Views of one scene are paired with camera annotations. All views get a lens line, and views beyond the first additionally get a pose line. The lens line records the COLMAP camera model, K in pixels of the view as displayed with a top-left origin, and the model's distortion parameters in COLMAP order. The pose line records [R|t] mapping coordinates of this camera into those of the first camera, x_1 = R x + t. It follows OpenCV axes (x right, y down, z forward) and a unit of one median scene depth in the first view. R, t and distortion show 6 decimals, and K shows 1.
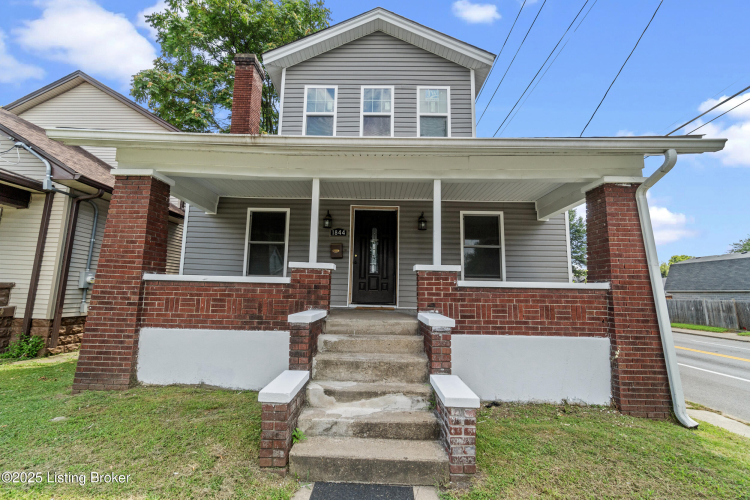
lens RADIAL K [[318.5, 0, 371.7], [0, 318.5, 247.4], [0, 0, 1]] dist [-0.006832, 0.001229]
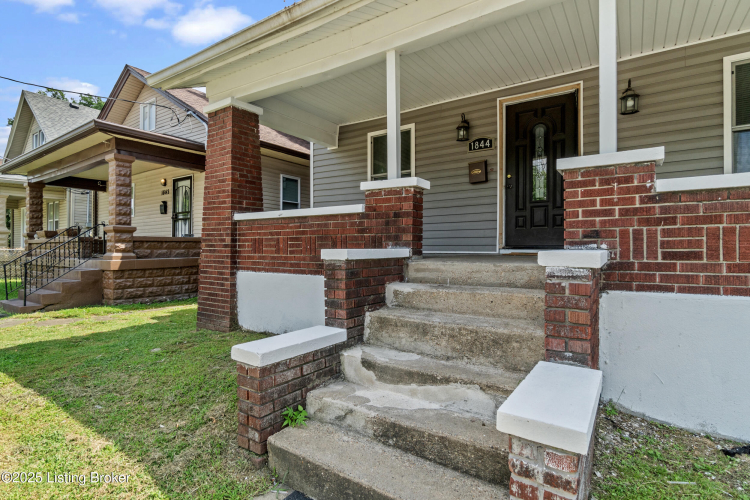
lens RADIAL K [[375.9, 0, 370.8], [0, 375.9, 247.4], [0, 0, 1]] dist [-0.008573, 0.002607]
pose [[0.832779, -0.021141, -0.553201, 0.223762], [0.092666, 0.990495, 0.101646, 0.107583], [0.545794, -0.135911, 0.826823, 0.303356]]
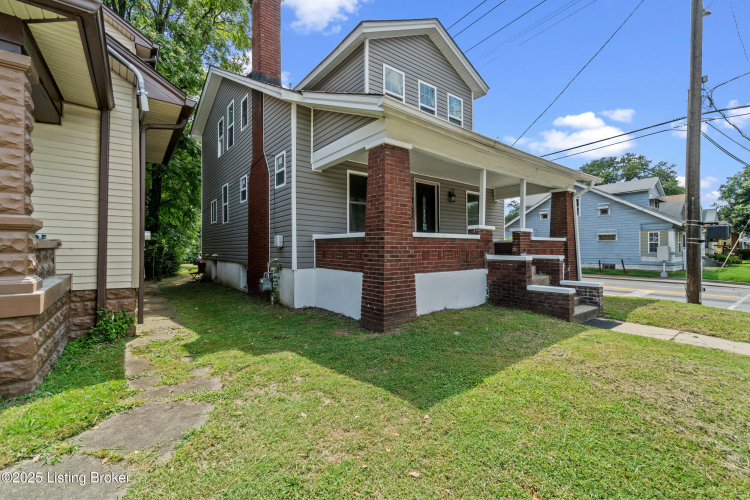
lens RADIAL K [[318.5, 0, 371.6], [0, 318.5, 244.5], [0, 0, 1]] dist [-0.006832, 0.001229]
pose [[0.785438, -0.015254, 0.618752, -1.644386], [-0.068340, 0.991446, 0.111192, 0.003659], [-0.615156, -0.129621, 0.777677, 0.121123]]
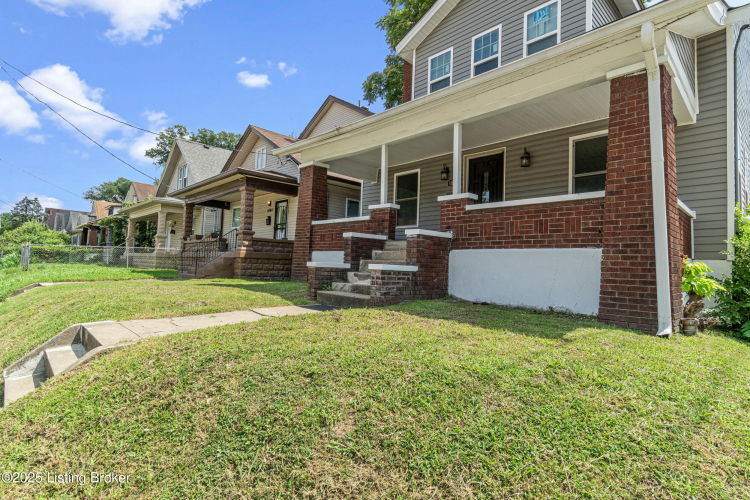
lens RADIAL K [[375.9, 0, 373.8], [0, 375.9, 249.0], [0, 0, 1]] dist [-0.008573, 0.002607]
pose [[0.708998, -0.027404, -0.704678, 1.013529], [0.077287, 0.996245, 0.039018, 0.184992], [0.700963, -0.082127, 0.708453, -0.257383]]
